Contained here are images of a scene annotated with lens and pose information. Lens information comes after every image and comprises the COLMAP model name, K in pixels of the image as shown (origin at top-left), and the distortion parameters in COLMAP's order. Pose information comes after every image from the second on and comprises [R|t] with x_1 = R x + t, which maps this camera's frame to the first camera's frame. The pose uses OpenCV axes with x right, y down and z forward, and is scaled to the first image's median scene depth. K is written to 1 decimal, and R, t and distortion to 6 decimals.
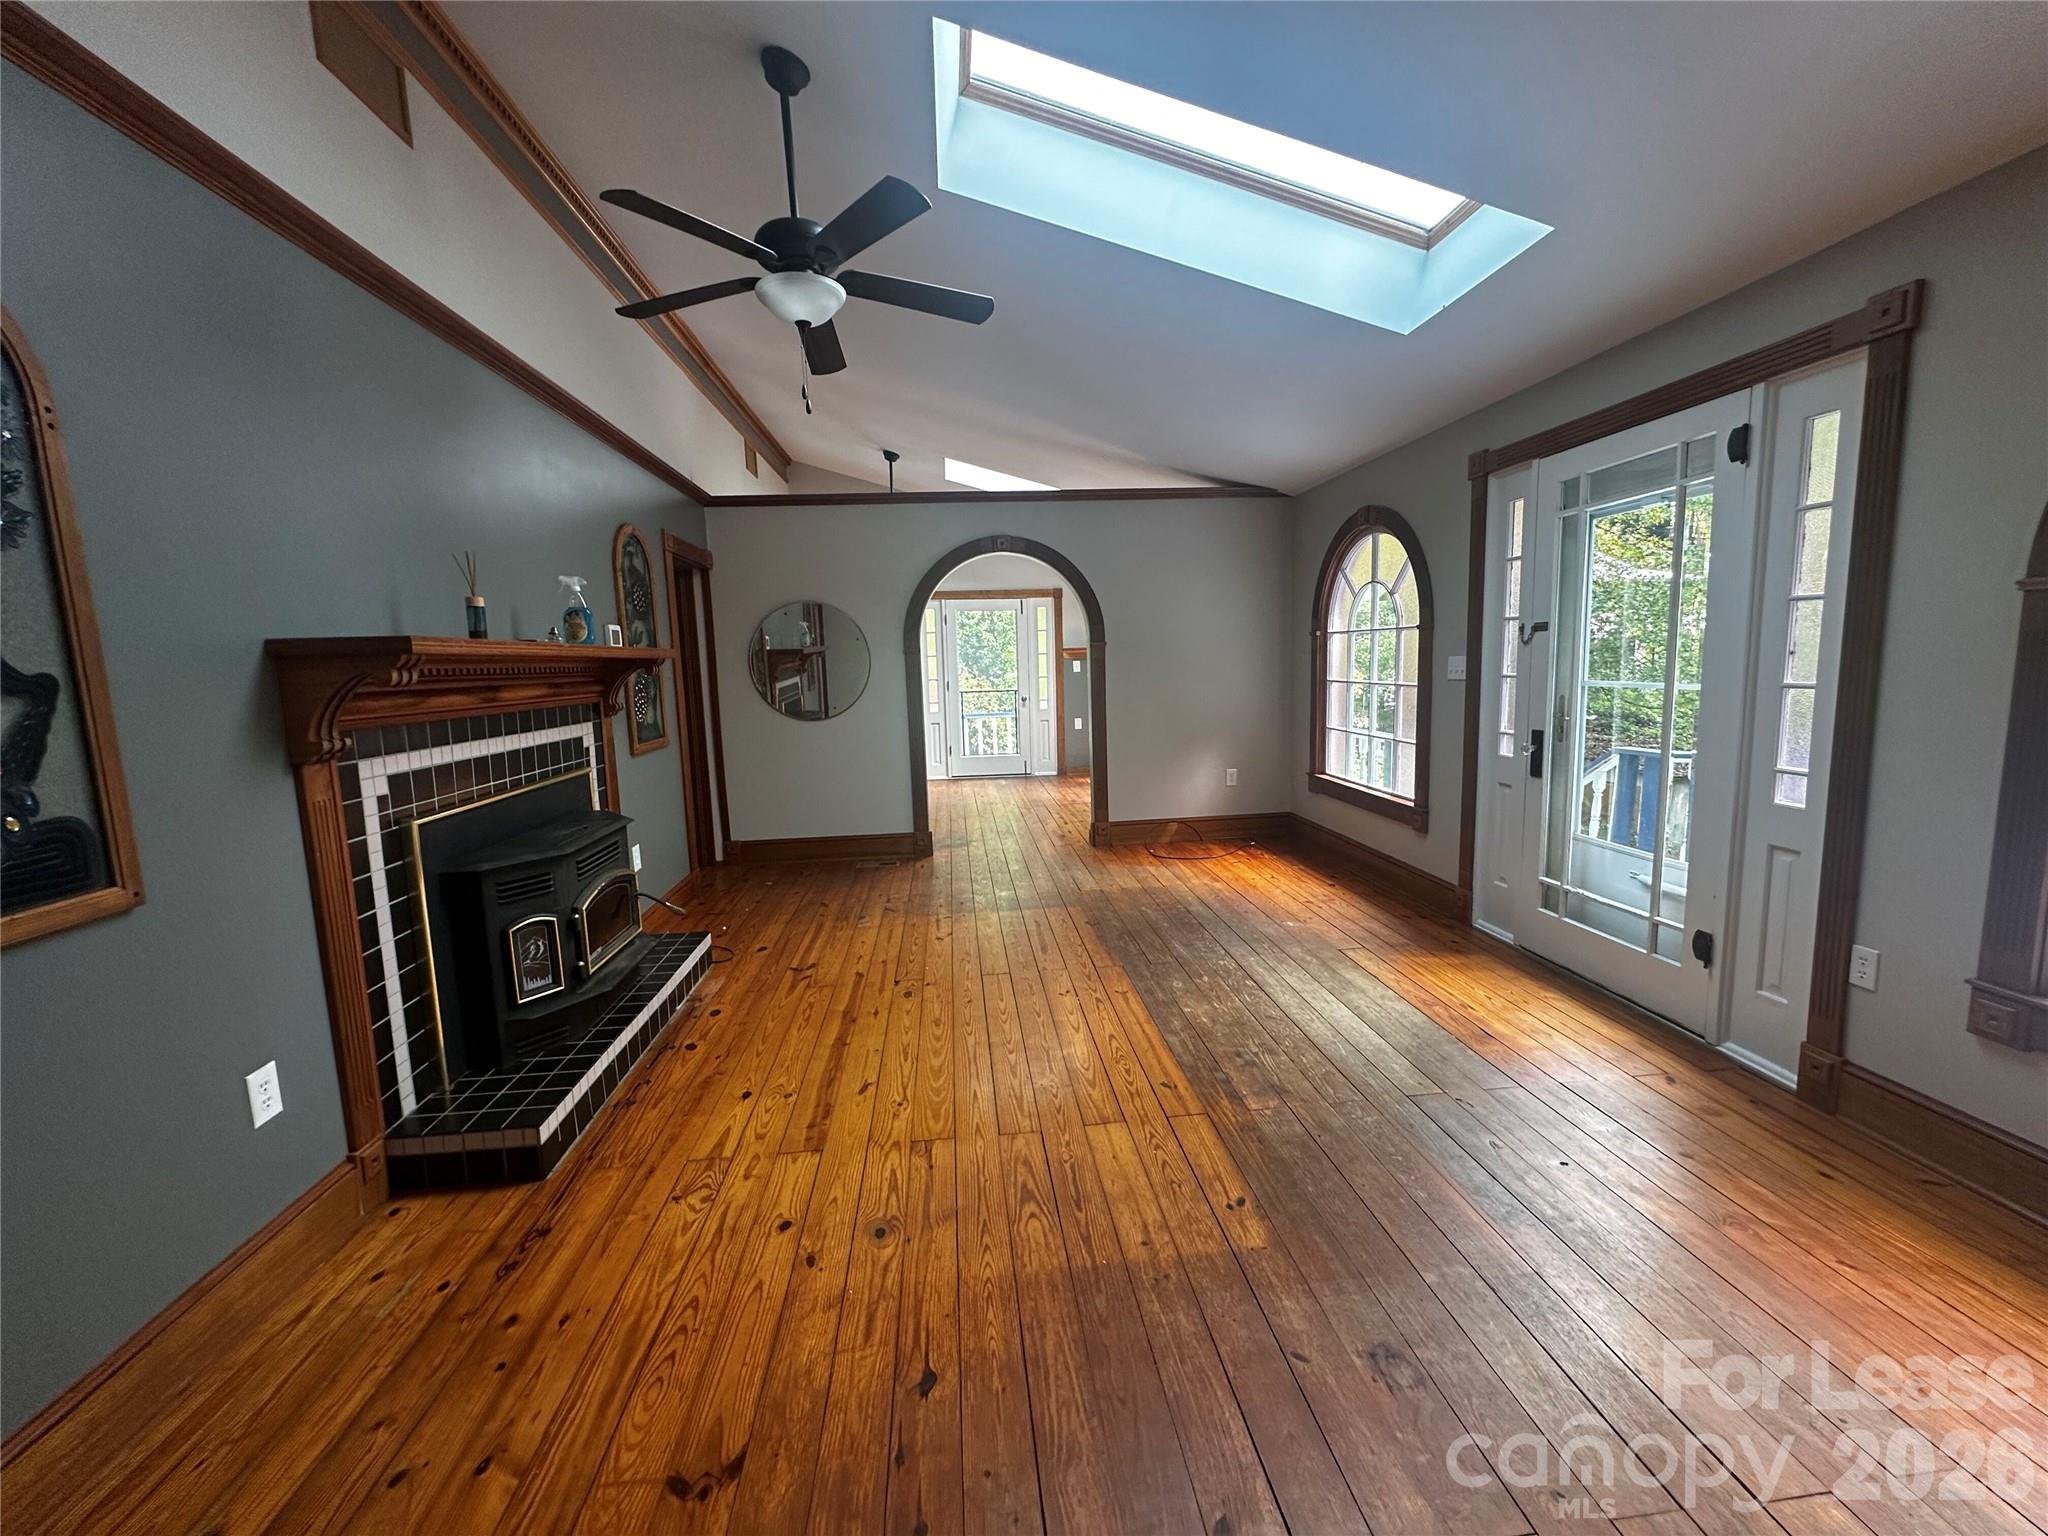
lens RADIAL K [[817.7, 0, 1023.8], [0, 817.7, 767.5], [0, 0, 1]] dist [-0.006558, 0.001450]
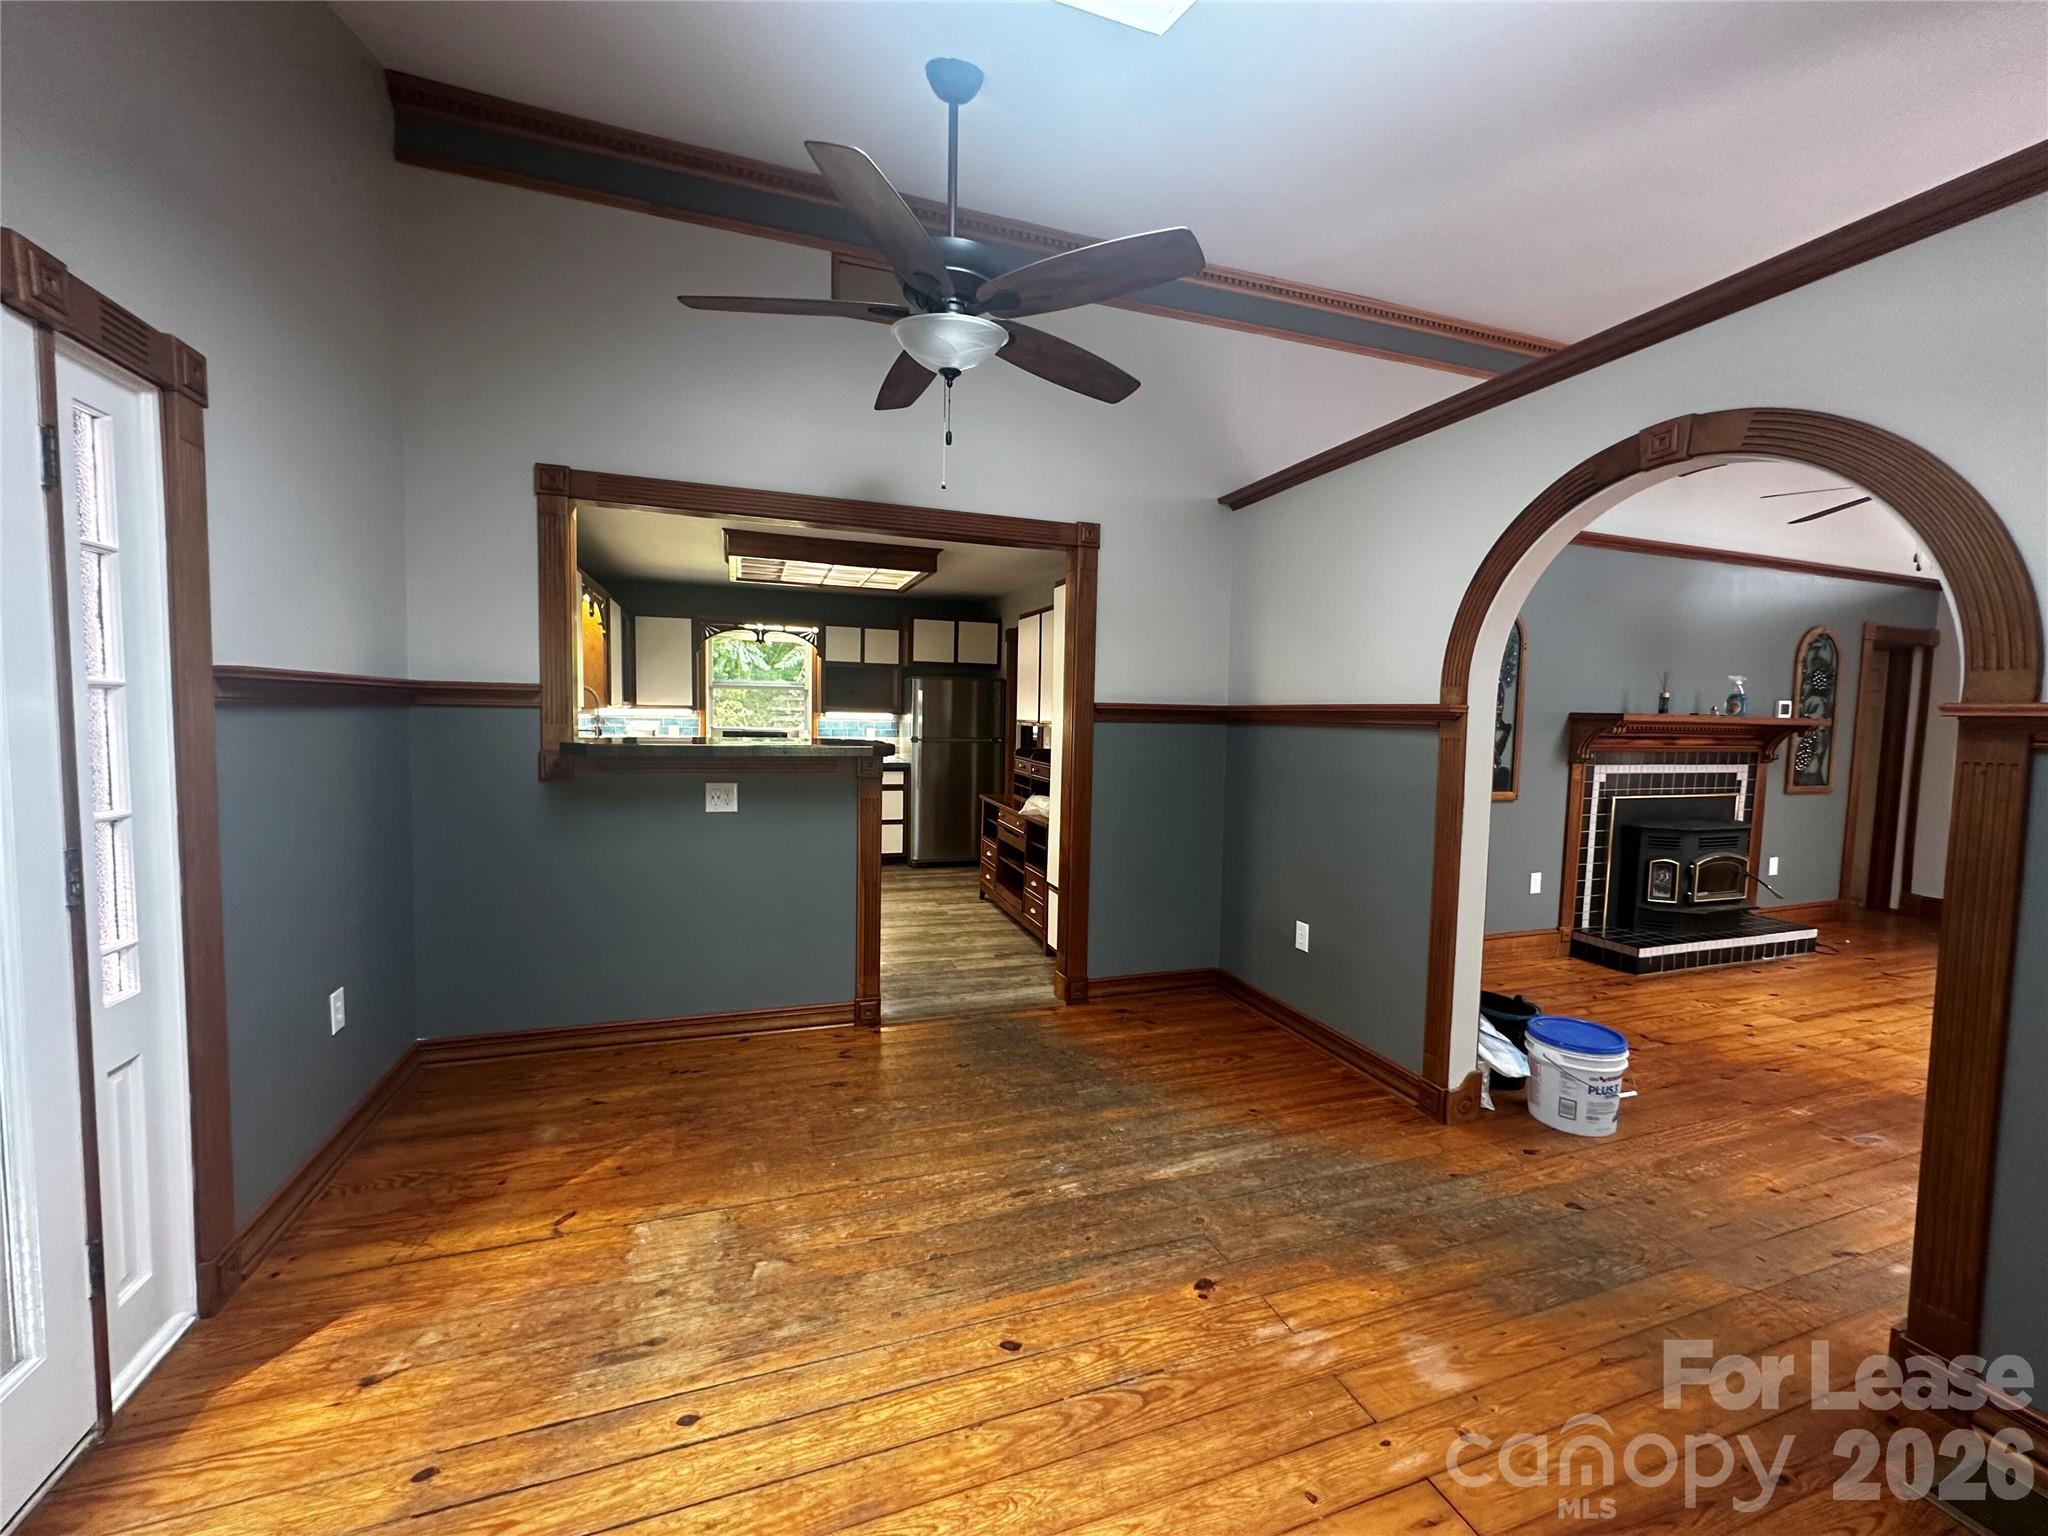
lens RADIAL K [[817.7, 0, 1027.5], [0, 817.7, 766.1], [0, 0, 1]] dist [-0.006558, 0.001450]
pose [[0.243067, 0.101854, -0.964647, 0.880991], [-0.155464, 0.985707, 0.064905, 0.082315], [0.957470, 0.134192, 0.255427, -0.974137]]
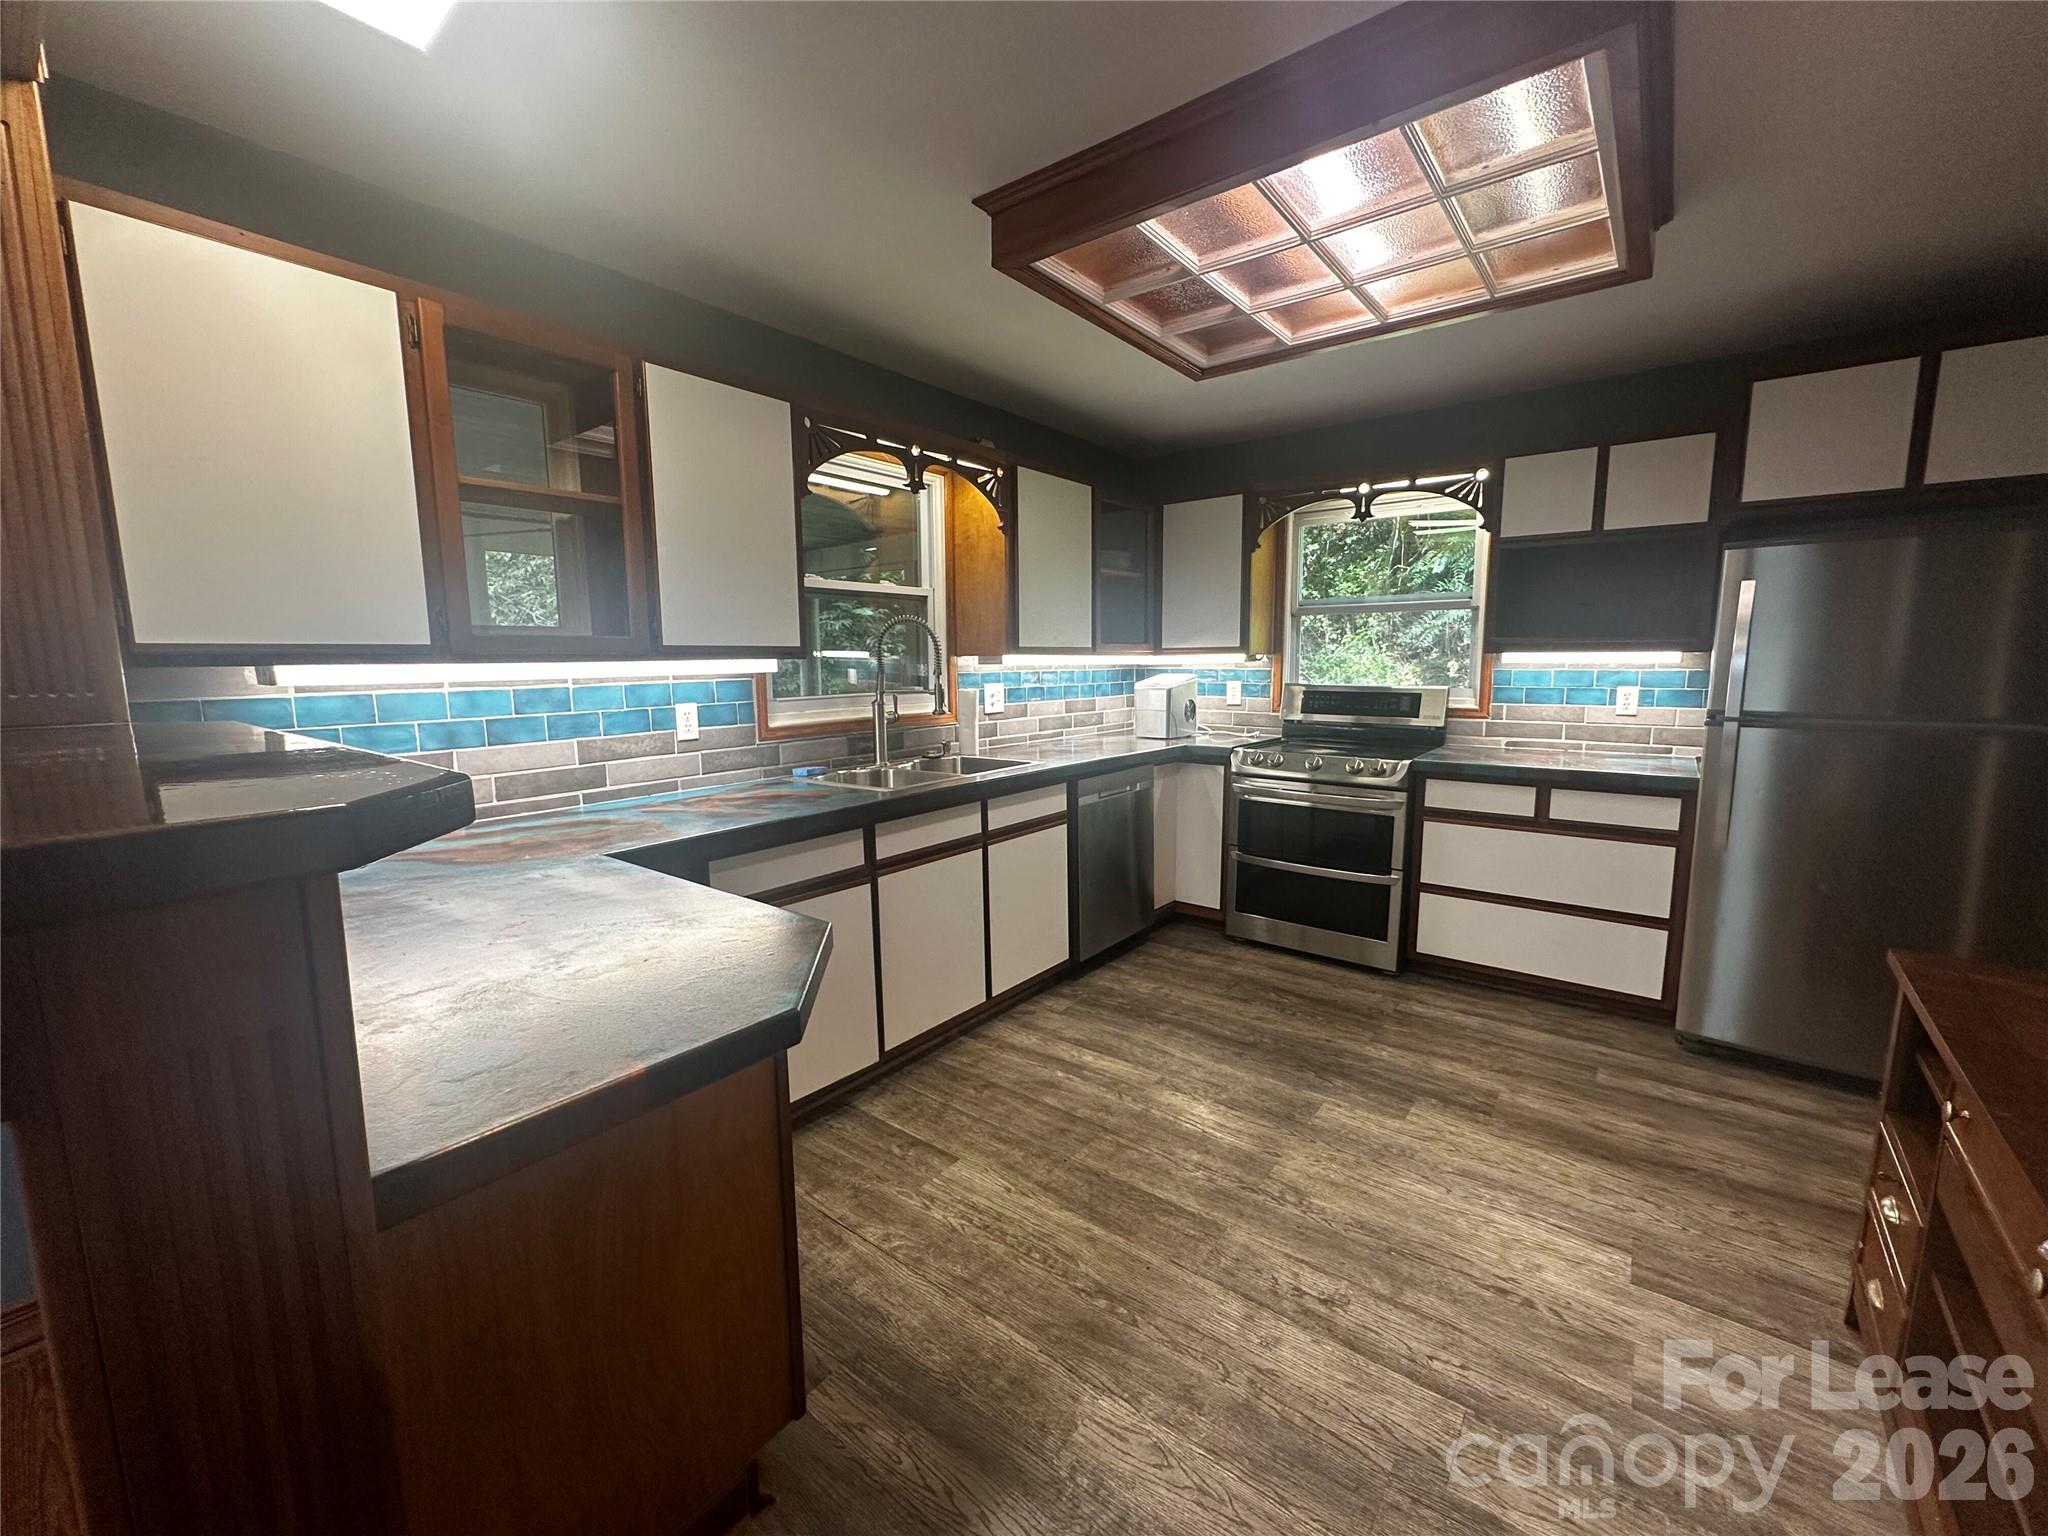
lens RADIAL K [[817.7, 0, 1027.7], [0, 817.7, 765.8], [0, 0, 1]] dist [-0.006558, 0.001450]
pose [[-0.687180, 0.133645, -0.714089, -0.623059], [-0.064337, 0.967877, 0.243055, 0.099225], [0.723633, 0.212965, -0.656507, -0.573251]]
